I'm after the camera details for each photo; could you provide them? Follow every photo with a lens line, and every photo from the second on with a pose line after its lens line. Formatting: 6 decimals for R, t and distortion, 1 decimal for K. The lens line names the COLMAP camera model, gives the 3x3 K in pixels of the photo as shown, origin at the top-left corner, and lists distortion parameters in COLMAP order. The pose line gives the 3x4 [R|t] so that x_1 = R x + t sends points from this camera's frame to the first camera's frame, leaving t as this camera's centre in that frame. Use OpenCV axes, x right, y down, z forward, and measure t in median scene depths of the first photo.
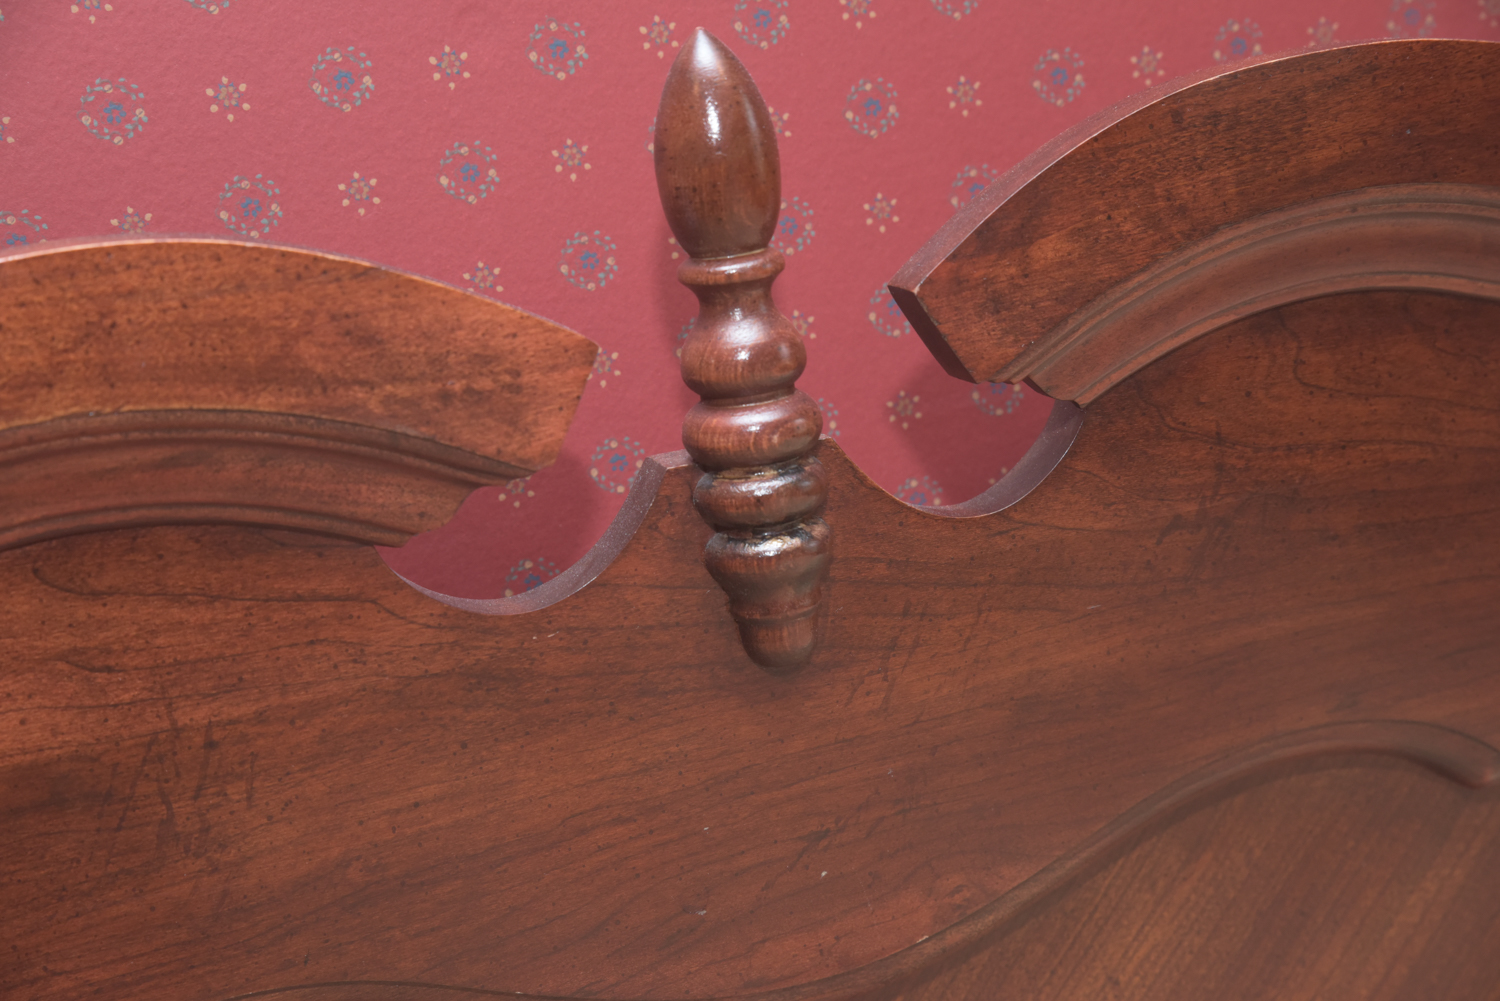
lens RADIAL K [[2631.8, 0, 752.0], [0, 2631.8, 513.4], [0, 0, 1]] dist [0.138150, 0.000000]
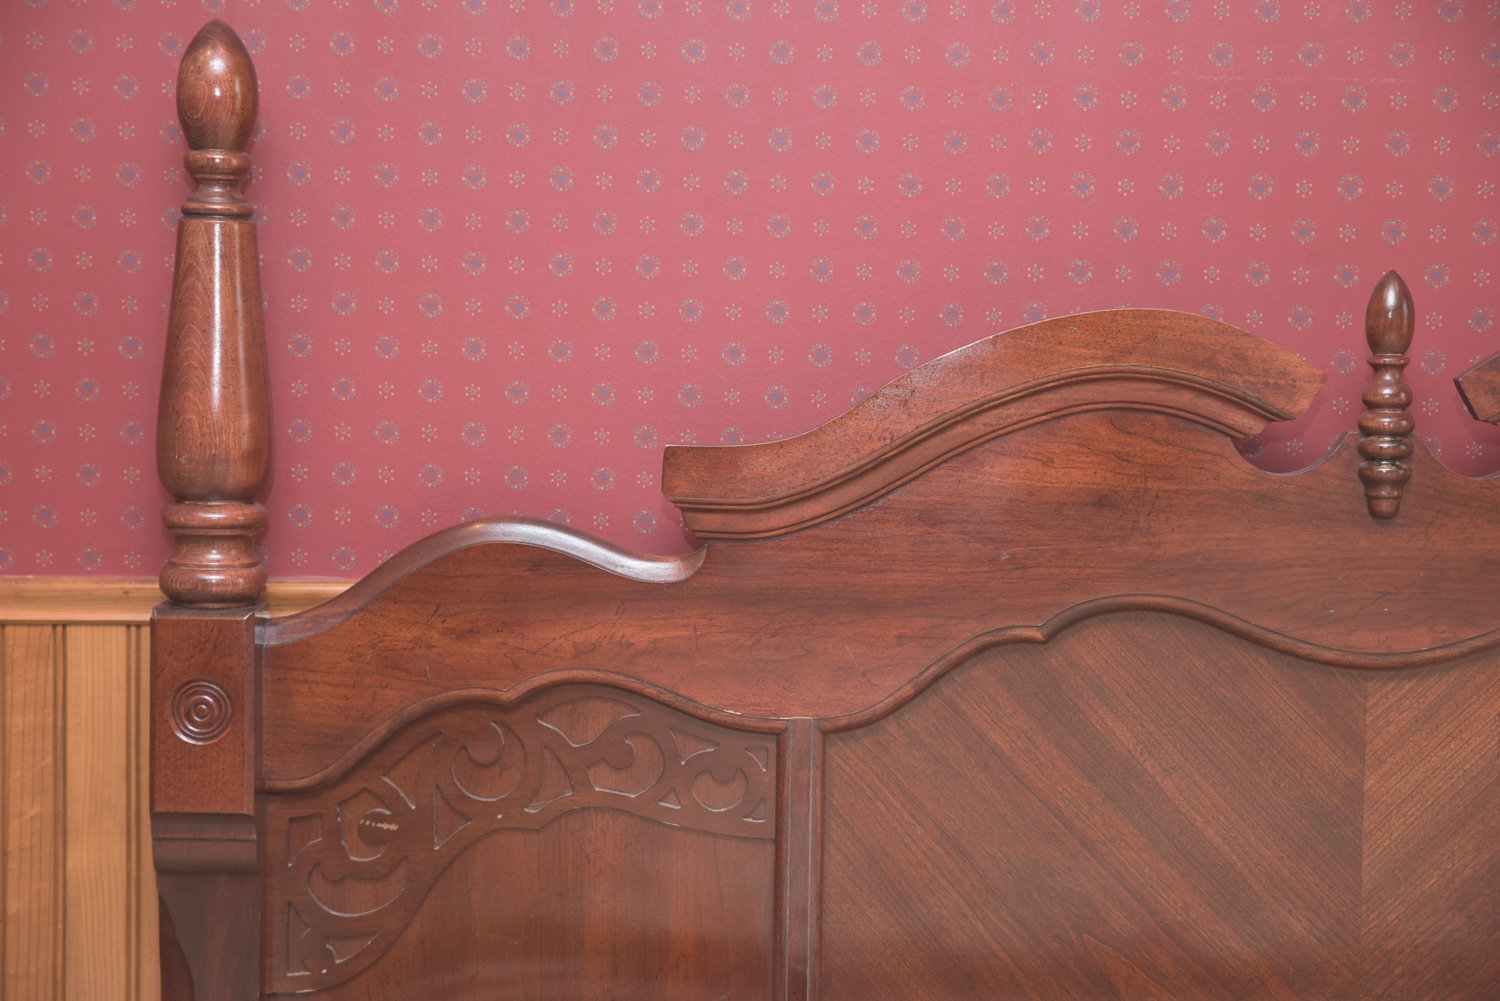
lens RADIAL K [[2631.8, 0, 745.8], [0, 2631.8, 487.1], [0, 0, 1]] dist [0.138150, 0.000000]
pose [[0.919516, 0.170918, -0.353945, 0.342893], [-0.214246, 0.972918, -0.086775, 0.376206], [0.329528, 0.155622, 0.931232, -1.564750]]
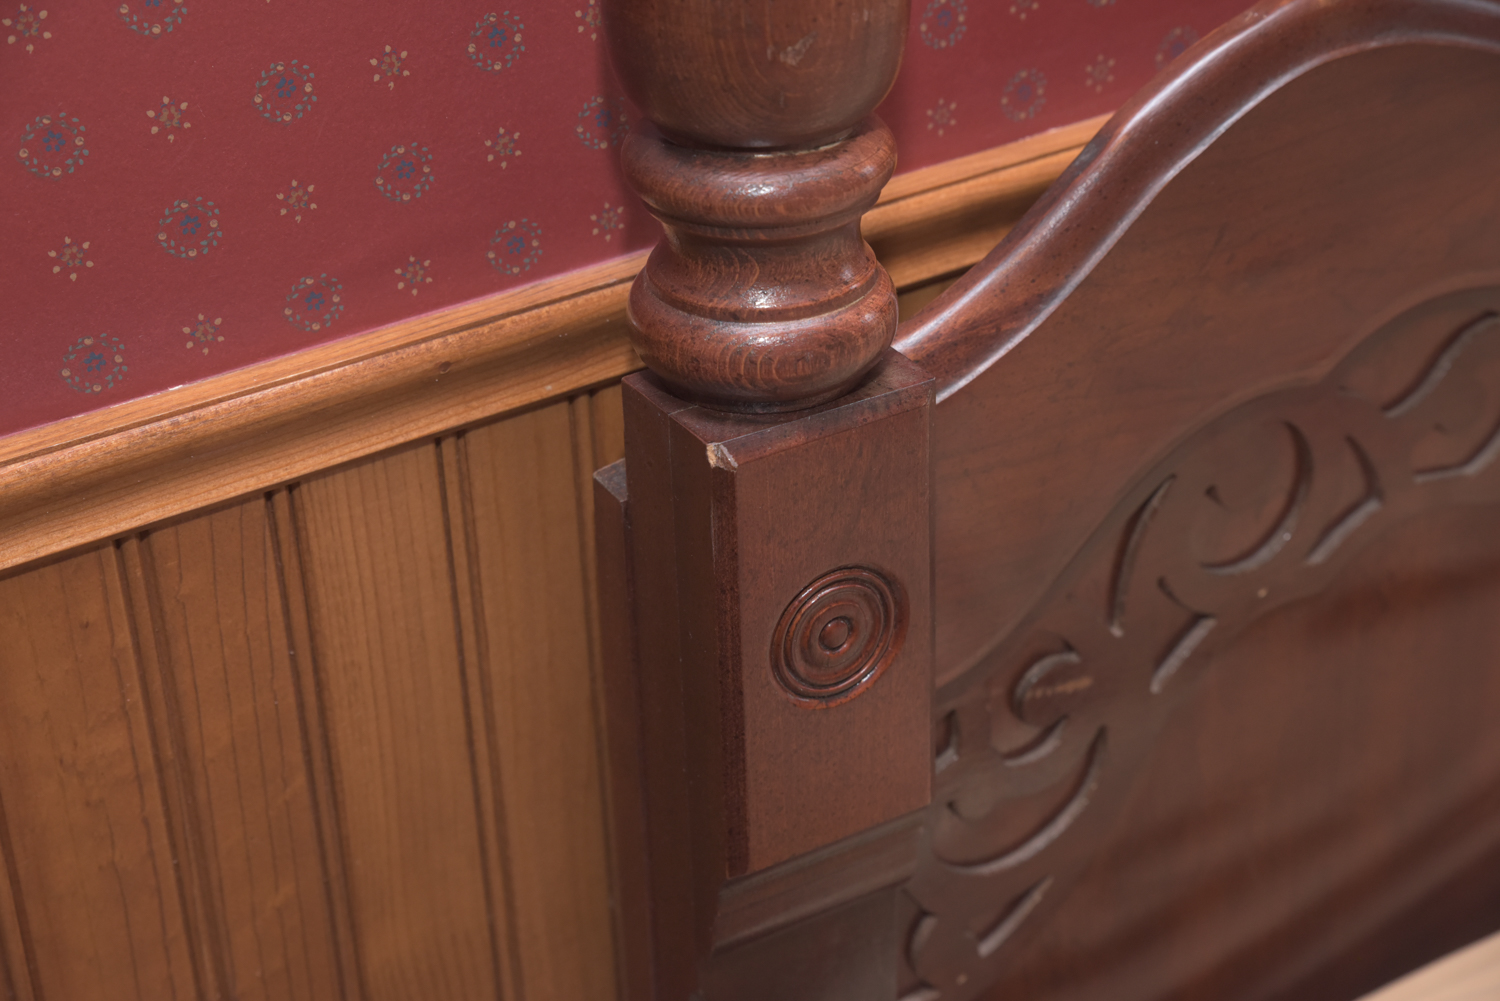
lens RADIAL K [[2631.8, 0, 760.0], [0, 2631.8, 532.2], [0, 0, 1]] dist [0.138150, 0.000000]
pose [[0.977686, -0.018201, 0.209283, -1.246508], [-0.039735, 0.962233, 0.269313, 0.160564], [-0.206281, -0.271620, 0.940038, -0.293158]]
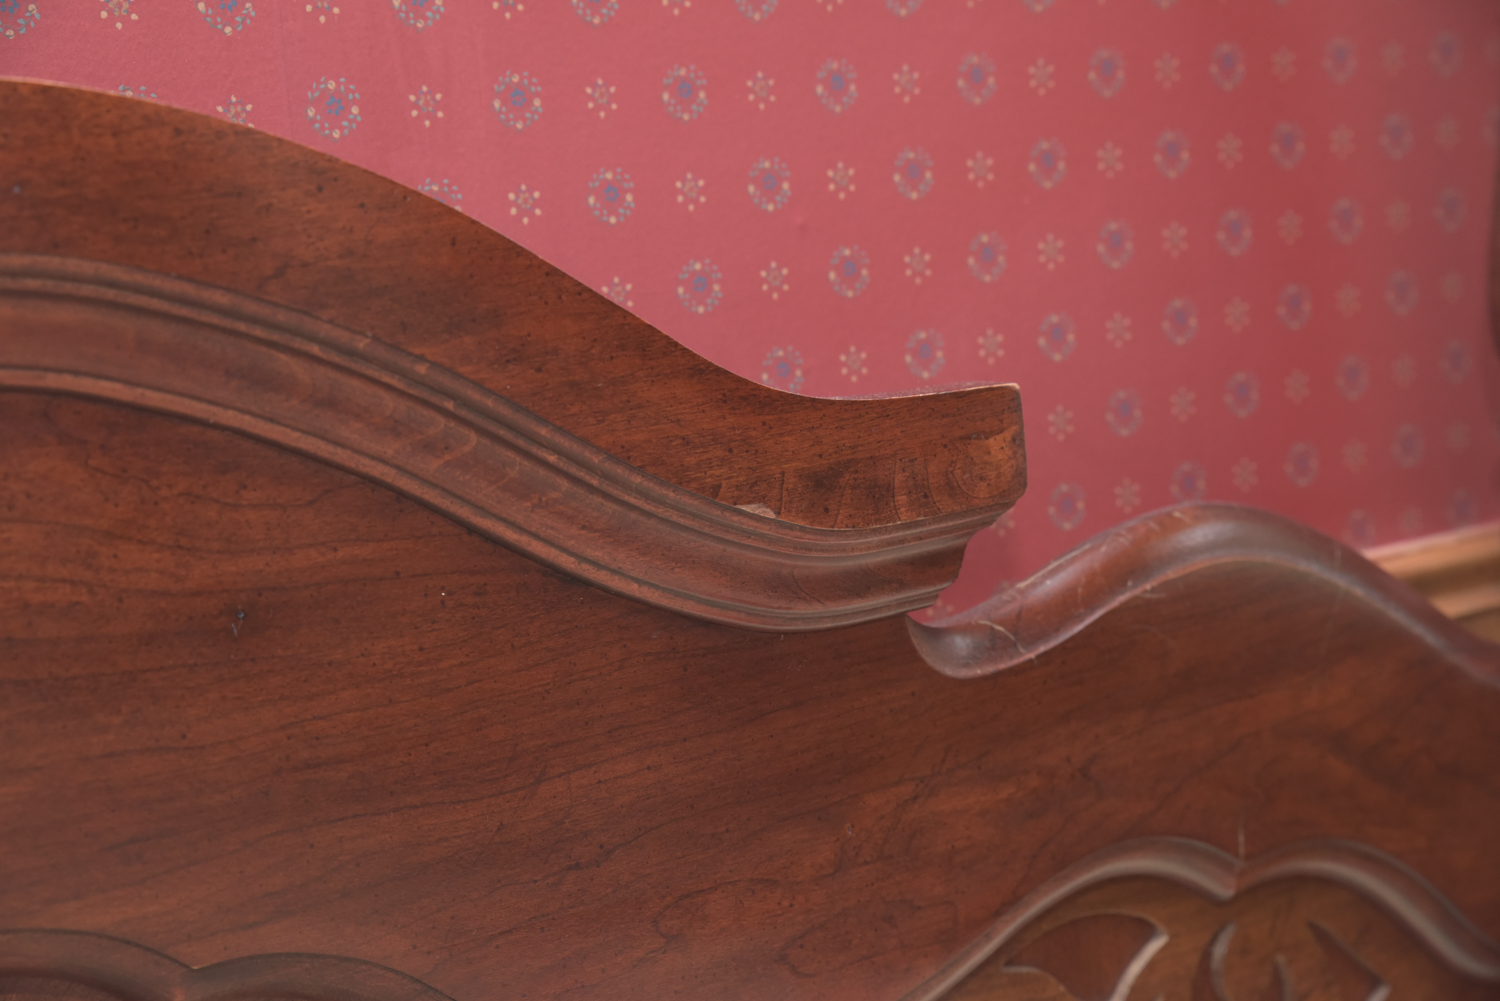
lens RADIAL K [[2631.8, 0, 754.8], [0, 2631.8, 508.0], [0, 0, 1]] dist [0.138150, 0.000000]
pose [[0.956950, 0.019453, 0.289601, 0.231310], [0.021978, 0.990031, -0.139127, 0.075065], [-0.289420, 0.139503, 0.946982, 0.168723]]
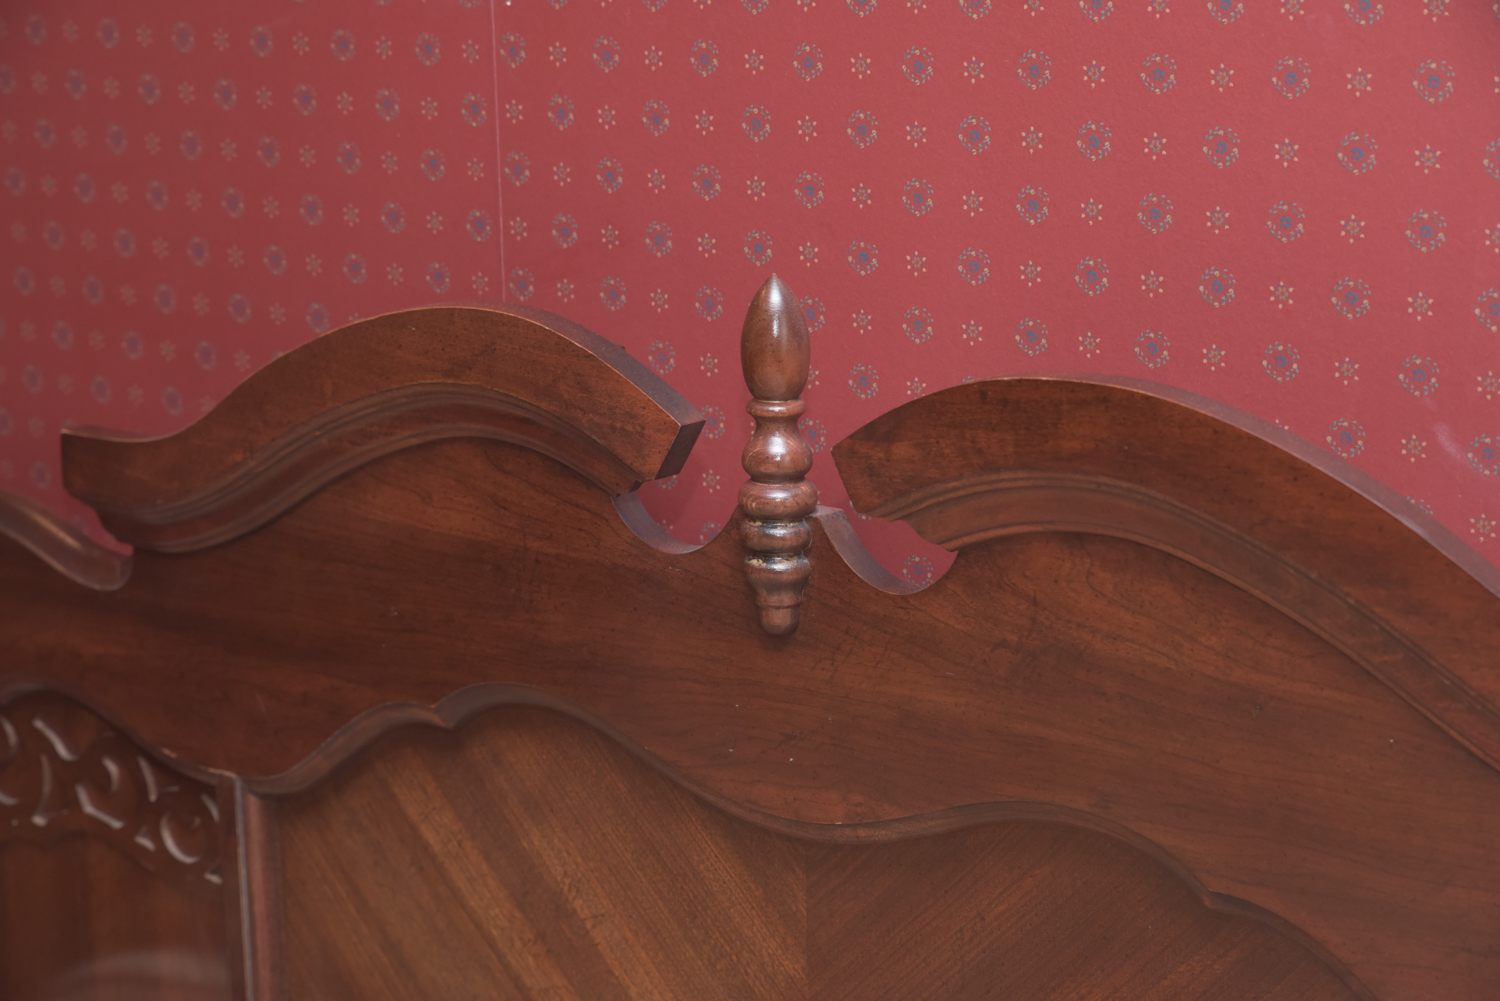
lens RADIAL K [[2631.8, 0, 754.3], [0, 2631.8, 494.1], [0, 0, 1]] dist [0.138150, 0.000000]
pose [[0.549595, 0.304083, -0.778125, 1.319492], [-0.247184, 0.948891, 0.196228, -0.364567], [0.798026, 0.084494, 0.596671, -0.058573]]
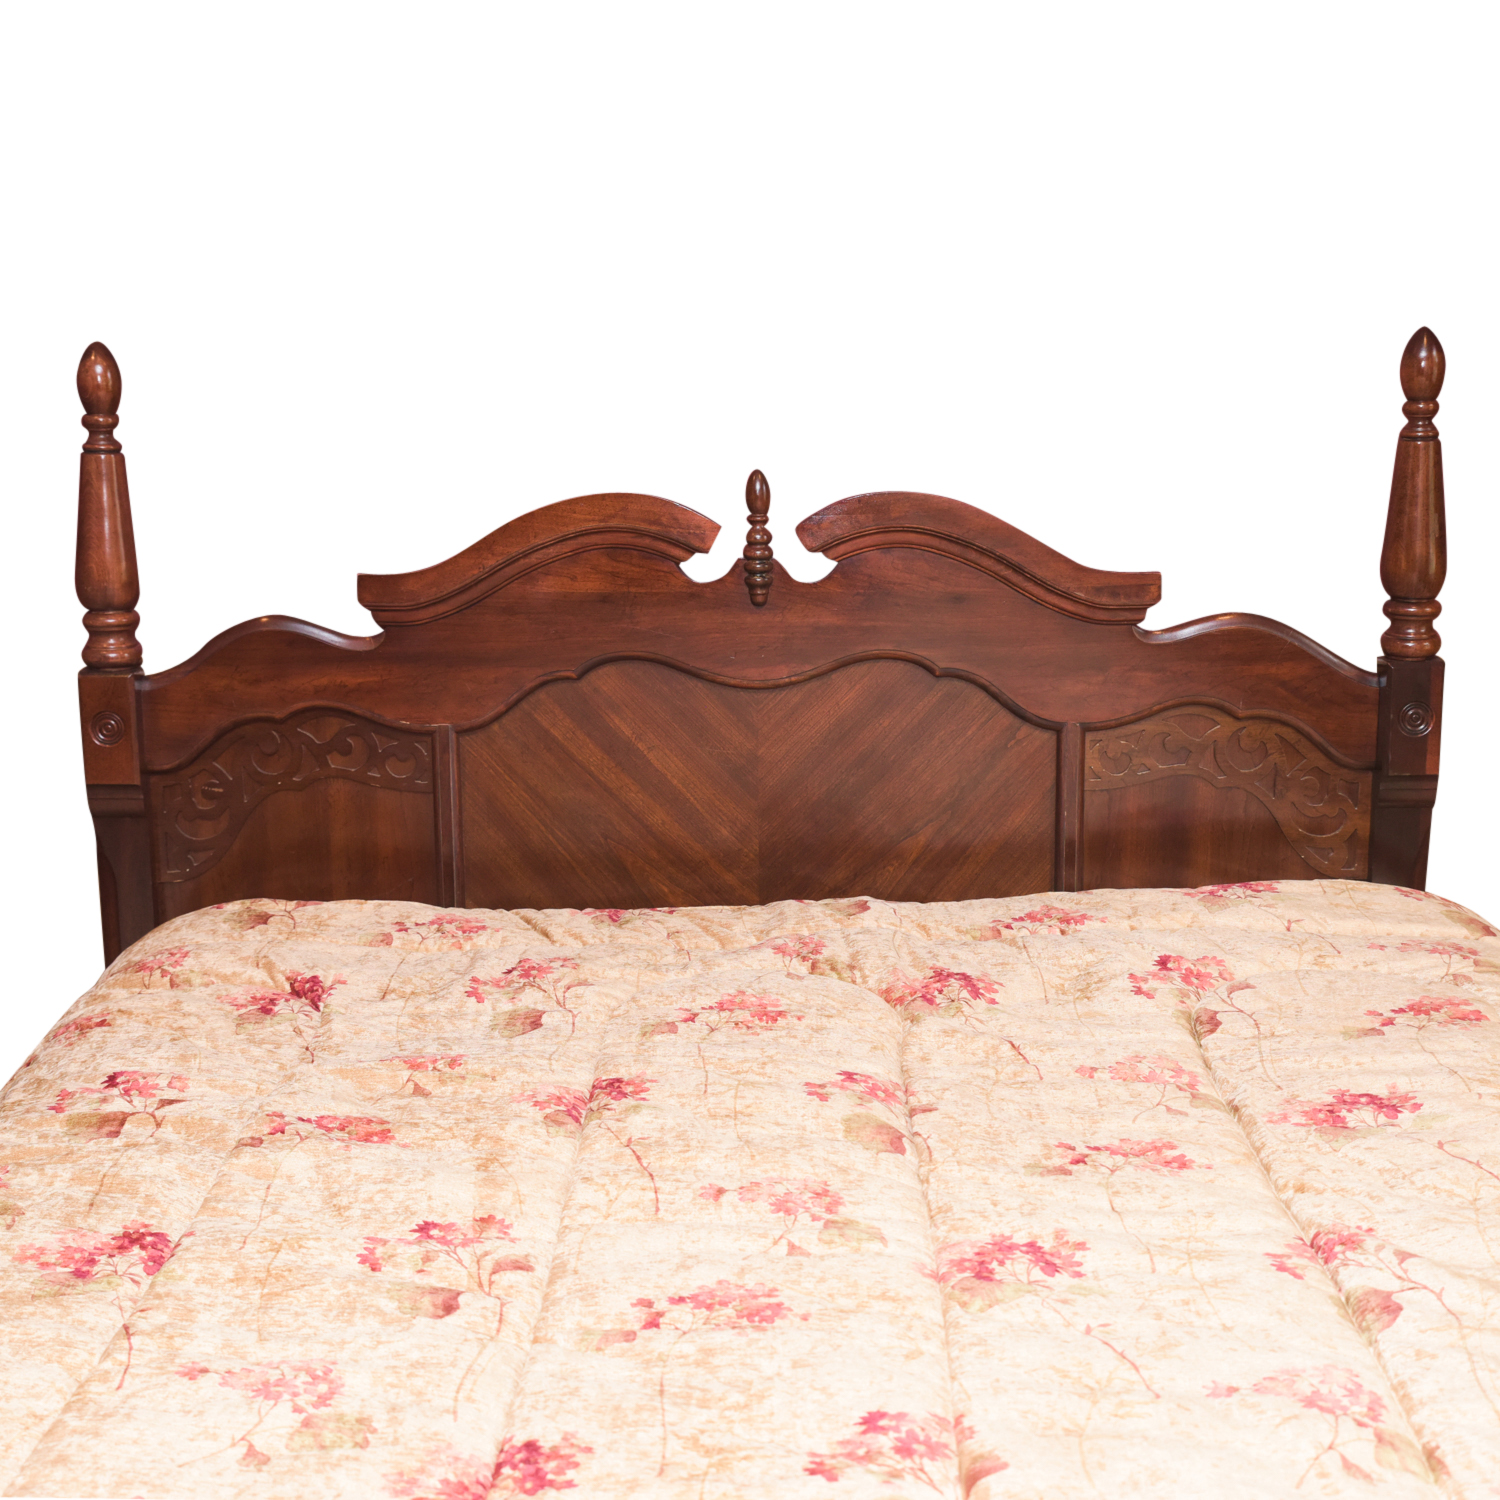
lens RADIAL K [[2318.9, 0, 737.1], [0, 2318.9, 752.0], [0, 0, 1]] dist [-0.033705, 0.000000]
pose [[0.926812, 0.187169, -0.325558, 1.317659], [-0.190311, 0.981466, 0.022477, 0.219906], [0.323731, 0.041125, 0.945255, -2.764765]]
